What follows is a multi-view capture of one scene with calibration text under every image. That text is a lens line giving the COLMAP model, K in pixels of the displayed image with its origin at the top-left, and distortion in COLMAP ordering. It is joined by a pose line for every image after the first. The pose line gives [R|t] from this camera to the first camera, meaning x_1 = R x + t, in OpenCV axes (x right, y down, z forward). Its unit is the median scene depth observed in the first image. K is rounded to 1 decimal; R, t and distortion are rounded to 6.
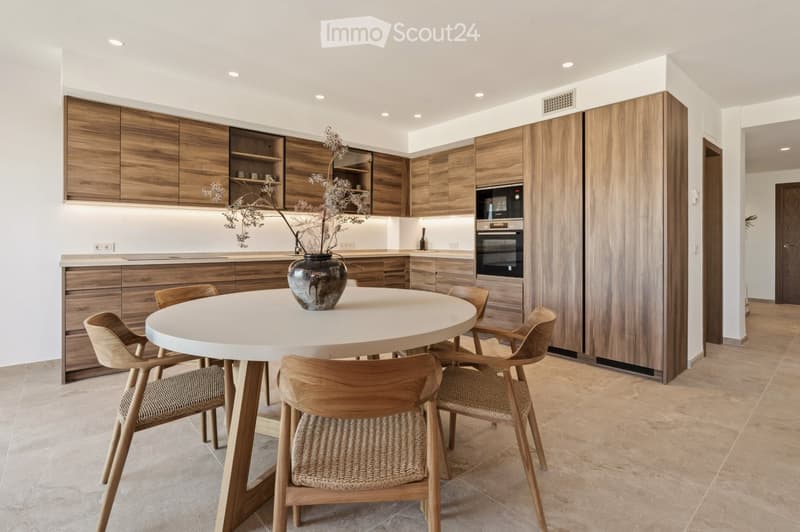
lens RADIAL K [[395.2, 0, 389.5], [0, 395.2, 240.9], [0, 0, 1]] dist [0.002394, 0.000472]
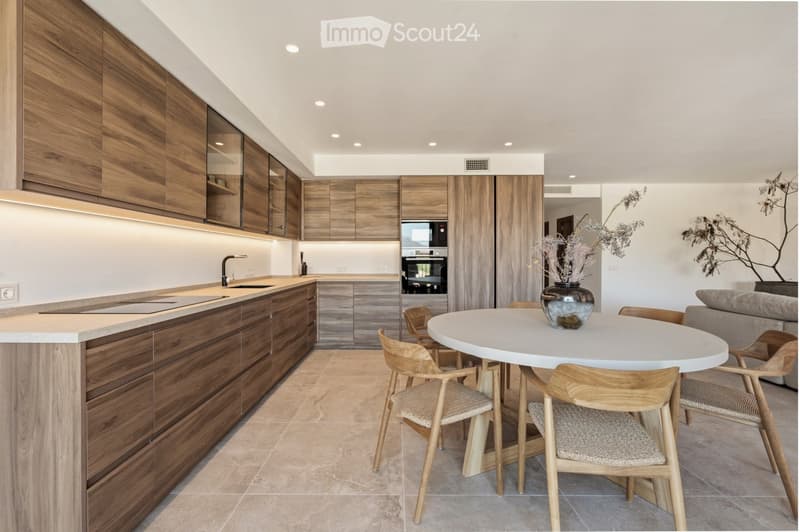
lens RADIAL K [[370.1, 0, 397.7], [0, 370.1, 262.0], [0, 0, 1]] dist [-0.003708, 0.001118]
pose [[0.653782, -0.009868, 0.756619, -0.723975], [0.007857, 0.999950, 0.006253, -0.019795], [-0.756642, 0.001857, 0.653827, 0.358833]]
